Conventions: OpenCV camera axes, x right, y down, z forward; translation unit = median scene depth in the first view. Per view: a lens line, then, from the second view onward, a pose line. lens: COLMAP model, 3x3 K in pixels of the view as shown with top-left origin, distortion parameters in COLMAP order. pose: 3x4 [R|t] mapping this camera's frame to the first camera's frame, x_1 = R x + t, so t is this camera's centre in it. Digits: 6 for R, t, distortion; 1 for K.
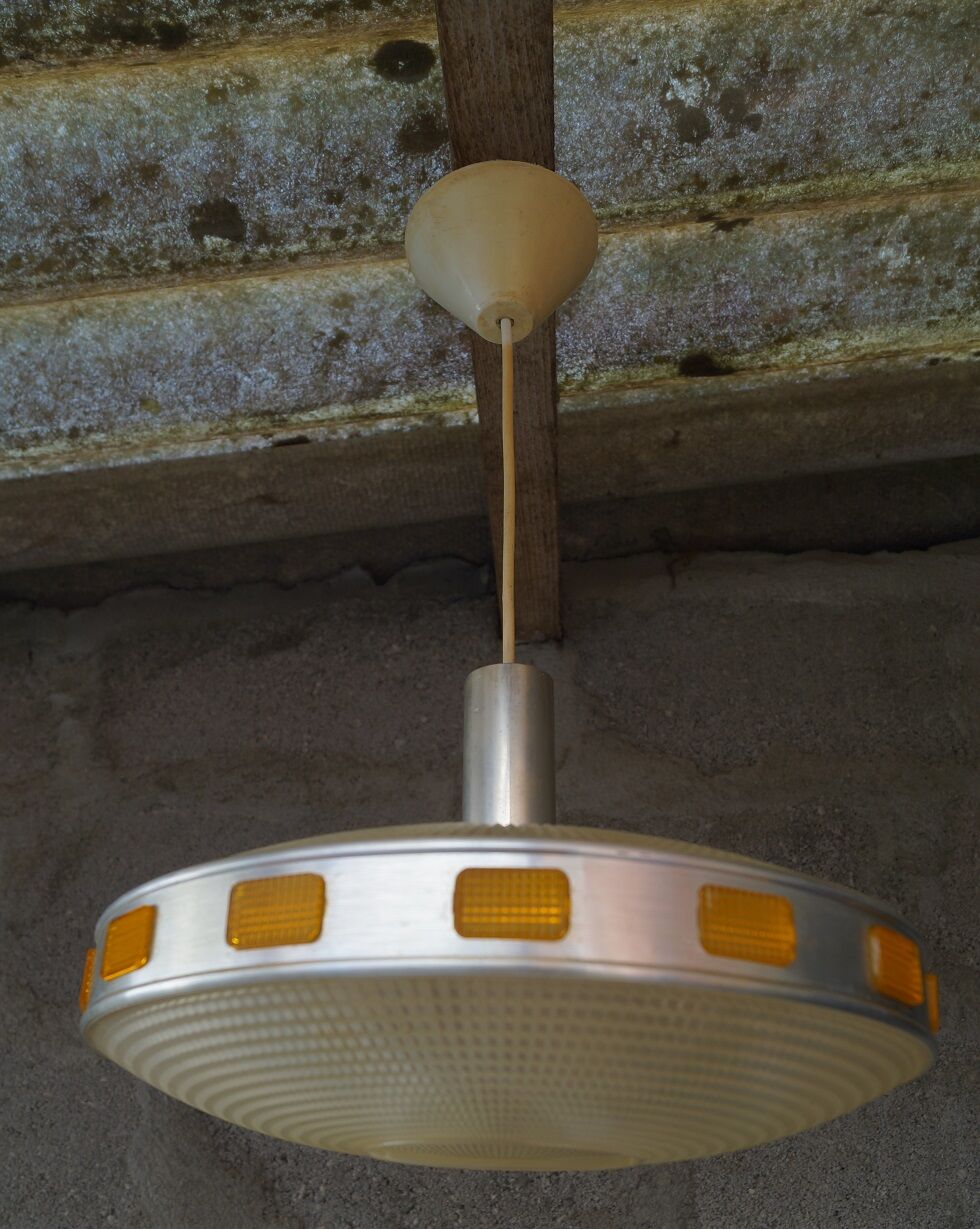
lens RADIAL K [[1293.5, 0, 495.0], [0, 1293.5, 766.8], [0, 0, 1]] dist [0.006490, 0.000000]
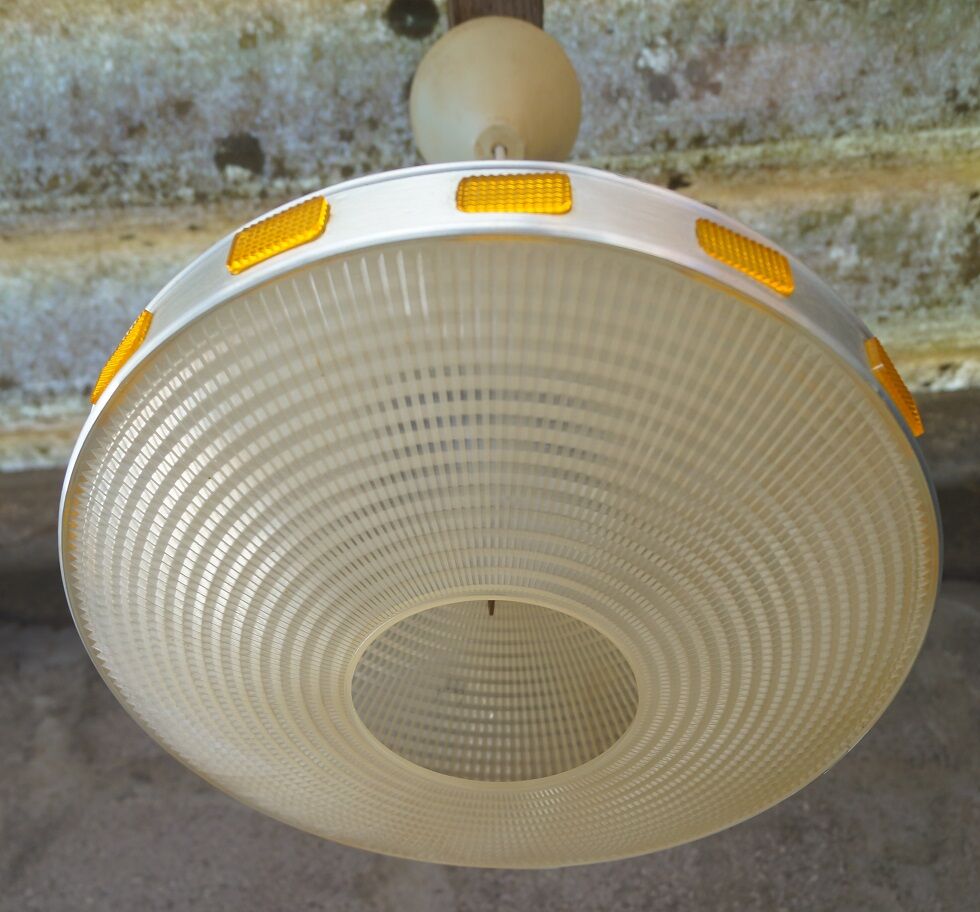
lens RADIAL K [[1280.7, 0, 497.7], [0, 1280.7, 686.1], [0, 0, 1]] dist [0.011275, 0.000000]
pose [[0.999674, 0.017072, 0.018976, -0.005288], [-0.011072, 0.959864, -0.280246, 0.327186], [-0.022998, 0.279945, 0.959741, 0.060644]]
